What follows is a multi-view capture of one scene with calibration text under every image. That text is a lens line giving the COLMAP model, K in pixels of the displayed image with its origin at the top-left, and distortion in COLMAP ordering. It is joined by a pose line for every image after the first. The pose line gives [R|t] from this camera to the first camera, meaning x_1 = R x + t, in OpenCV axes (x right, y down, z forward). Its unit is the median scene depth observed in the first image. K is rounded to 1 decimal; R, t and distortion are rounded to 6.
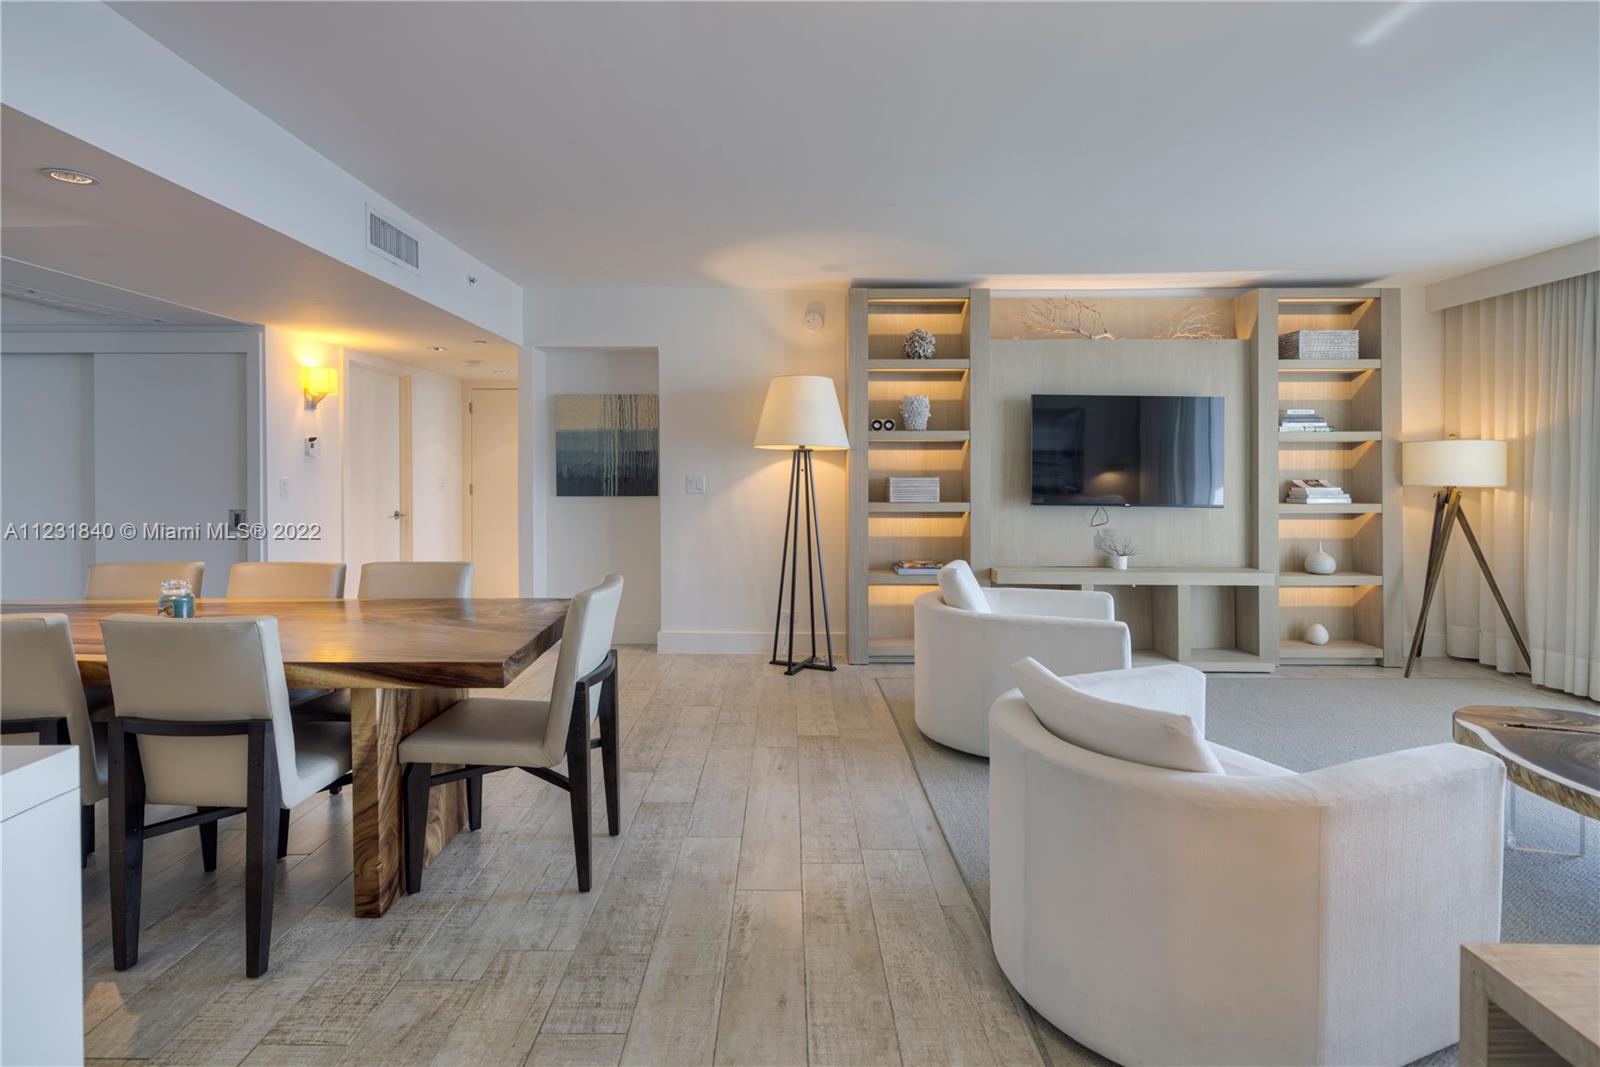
lens RADIAL K [[774.2, 0, 792.8], [0, 774.2, 474.2], [0, 0, 1]] dist [0.000462, 0.000155]
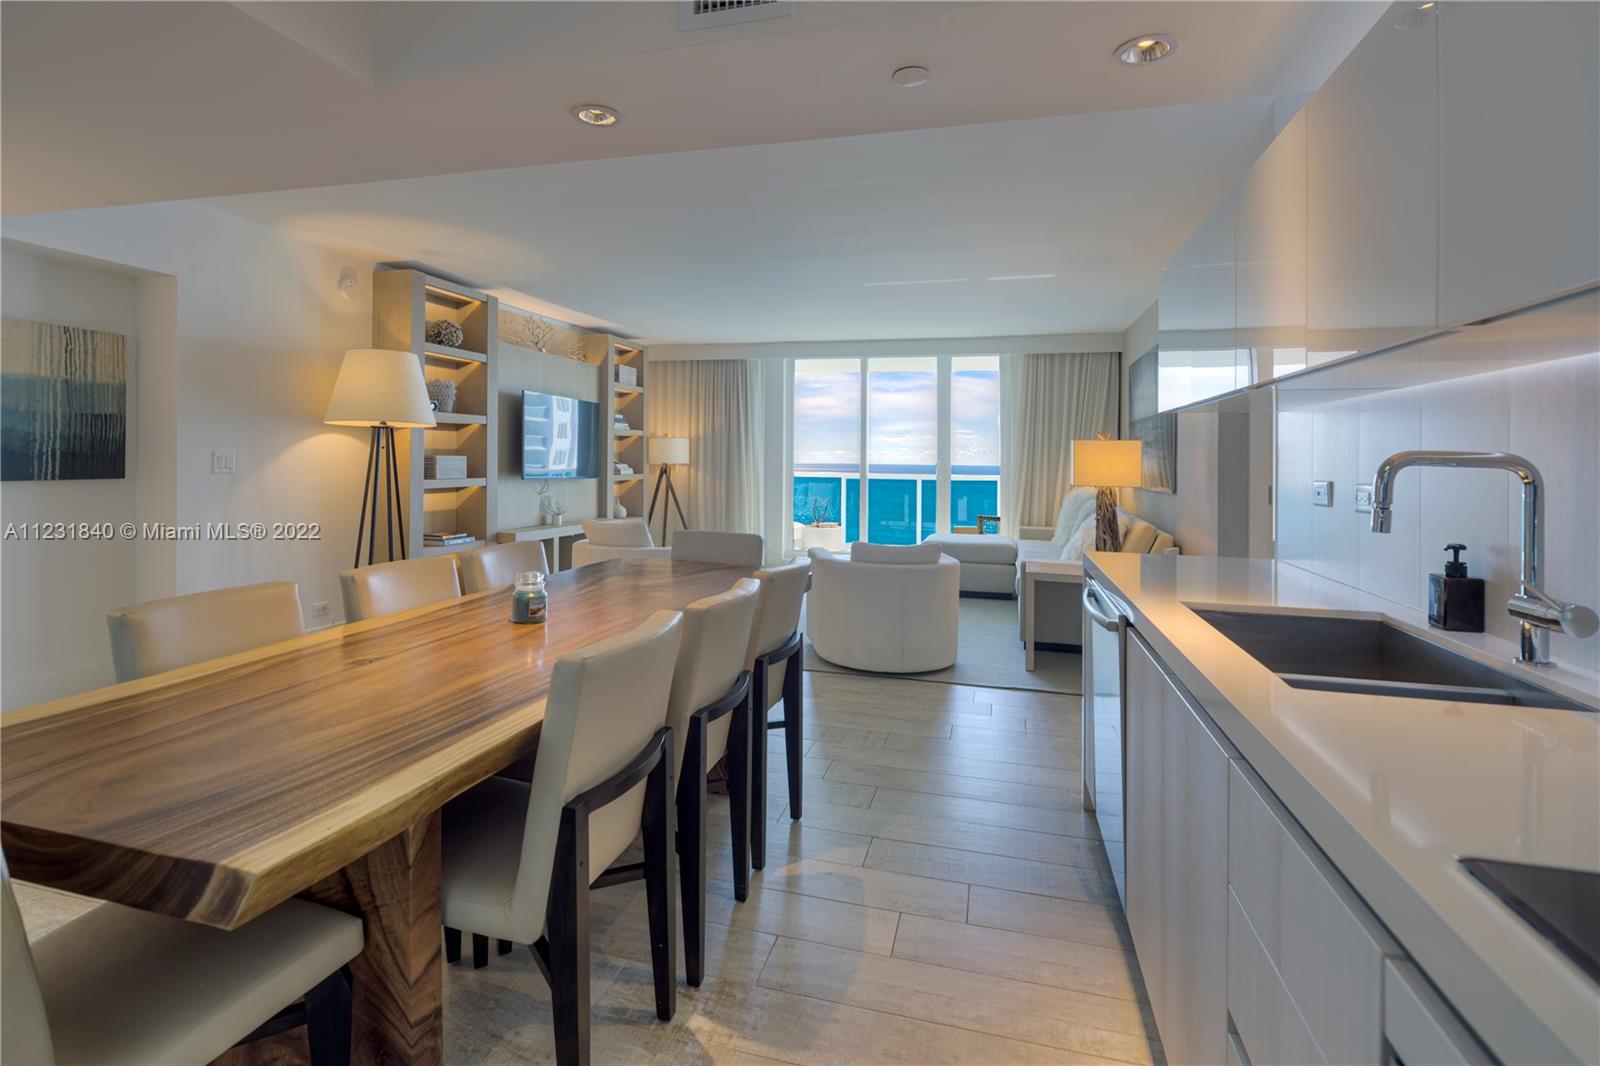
lens RADIAL K [[774.2, 0, 792.8], [0, 774.2, 473.7], [0, 0, 1]] dist [0.000462, 0.000155]
pose [[0.266645, -0.011898, 0.963721, -0.739391], [-0.009264, 0.999846, 0.014907, 0.007962], [-0.963750, -0.012902, 0.266494, 0.233576]]
